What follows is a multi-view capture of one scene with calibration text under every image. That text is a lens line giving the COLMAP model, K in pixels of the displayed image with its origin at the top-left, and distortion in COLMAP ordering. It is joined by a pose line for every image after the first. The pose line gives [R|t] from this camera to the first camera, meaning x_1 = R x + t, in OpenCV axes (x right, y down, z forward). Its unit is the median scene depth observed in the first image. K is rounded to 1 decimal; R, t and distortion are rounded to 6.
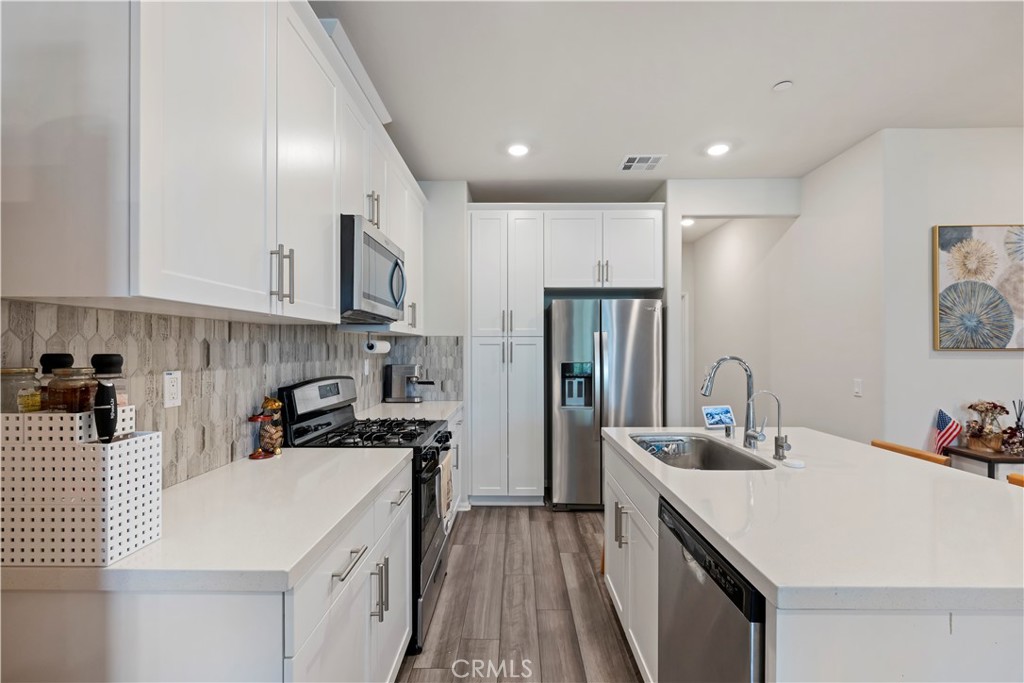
lens RADIAL K [[456.2, 0, 510.7], [0, 456.2, 345.5], [0, 0, 1]] dist [0.000663, 0.000007]
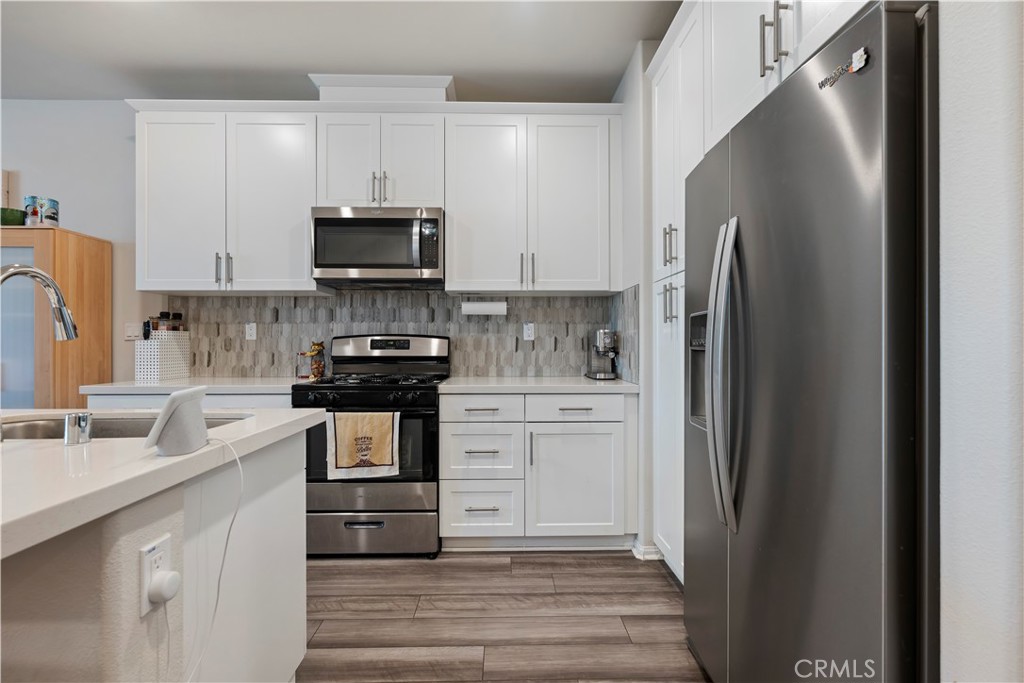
lens RADIAL K [[456.2, 0, 510.7], [0, 456.2, 345.5], [0, 0, 1]] dist [0.000663, 0.000007]
pose [[0.035387, -0.002143, -0.999371, 1.022438], [0.008553, 0.999962, -0.001842, 0.127358], [0.999337, -0.008482, 0.035404, 1.544782]]
